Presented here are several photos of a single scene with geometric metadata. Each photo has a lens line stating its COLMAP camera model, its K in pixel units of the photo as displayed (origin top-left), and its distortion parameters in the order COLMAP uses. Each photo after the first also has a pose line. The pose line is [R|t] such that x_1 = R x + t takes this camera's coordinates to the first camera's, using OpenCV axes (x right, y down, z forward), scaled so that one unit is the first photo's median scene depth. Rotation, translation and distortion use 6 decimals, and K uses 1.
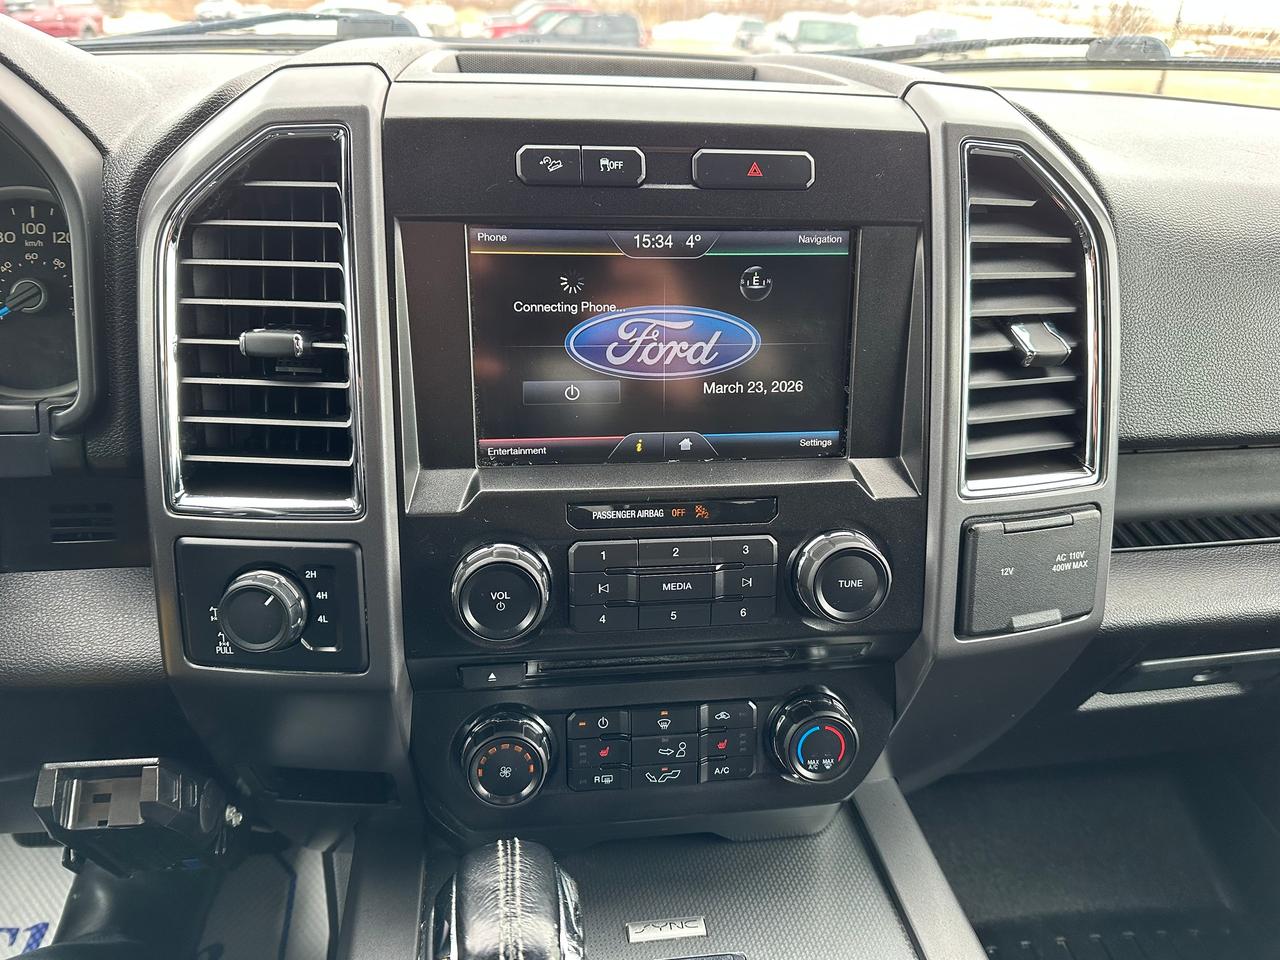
lens RADIAL K [[894.8, 0, 631.7], [0, 894.8, 473.8], [0, 0, 1]] dist [0.032222, -0.056054]
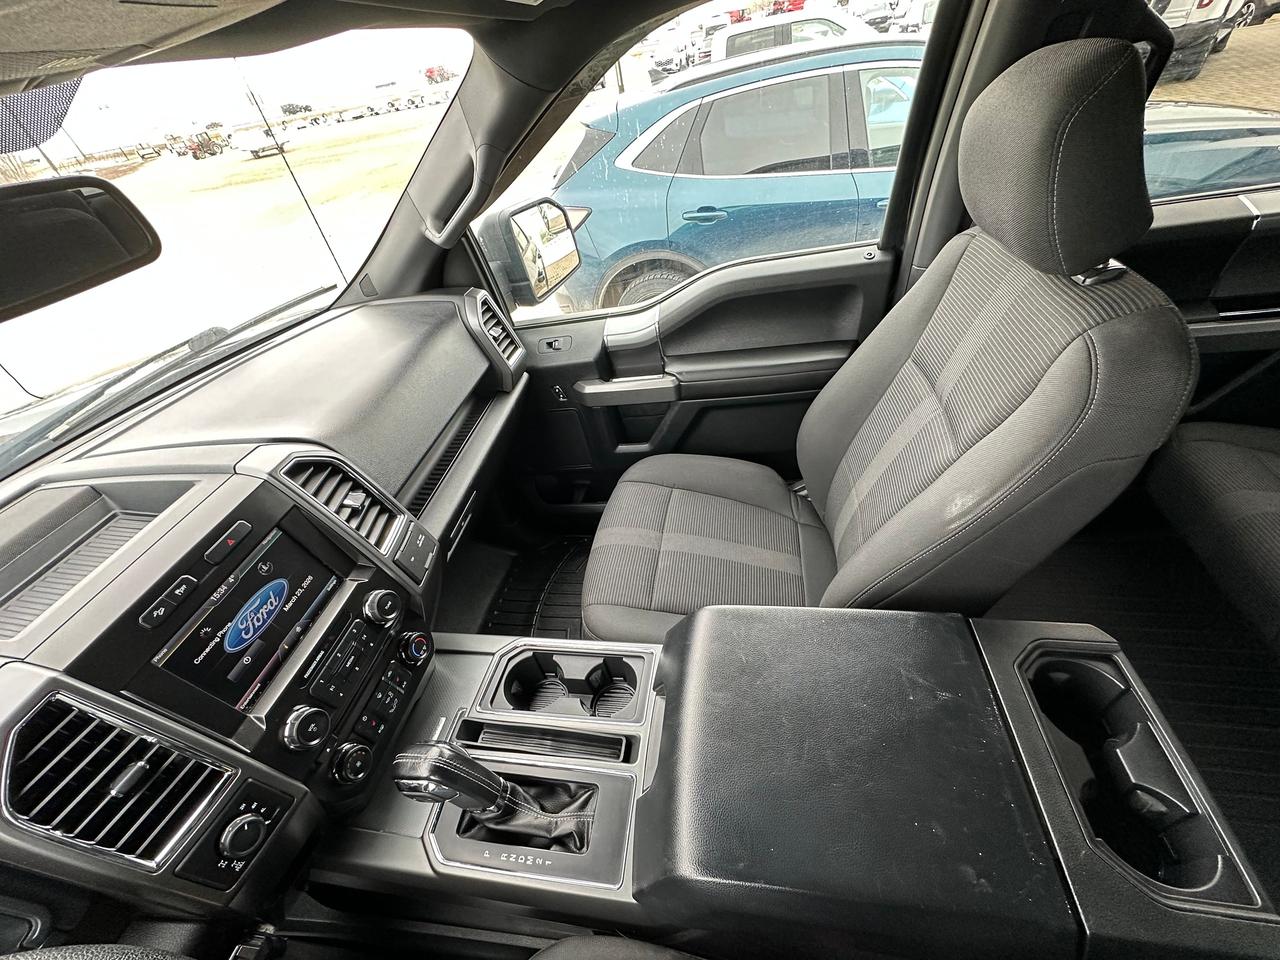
lens RADIAL K [[517.2, 0, 648.3], [0, 517.2, 478.5], [0, 0, 1]] dist [-0.001327, 0.000462]
pose [[0.273816, -0.681660, 0.678501, -0.369101], [0.567078, 0.684217, 0.458553, -0.435373], [-0.776819, 0.259204, 0.573904, -0.695814]]
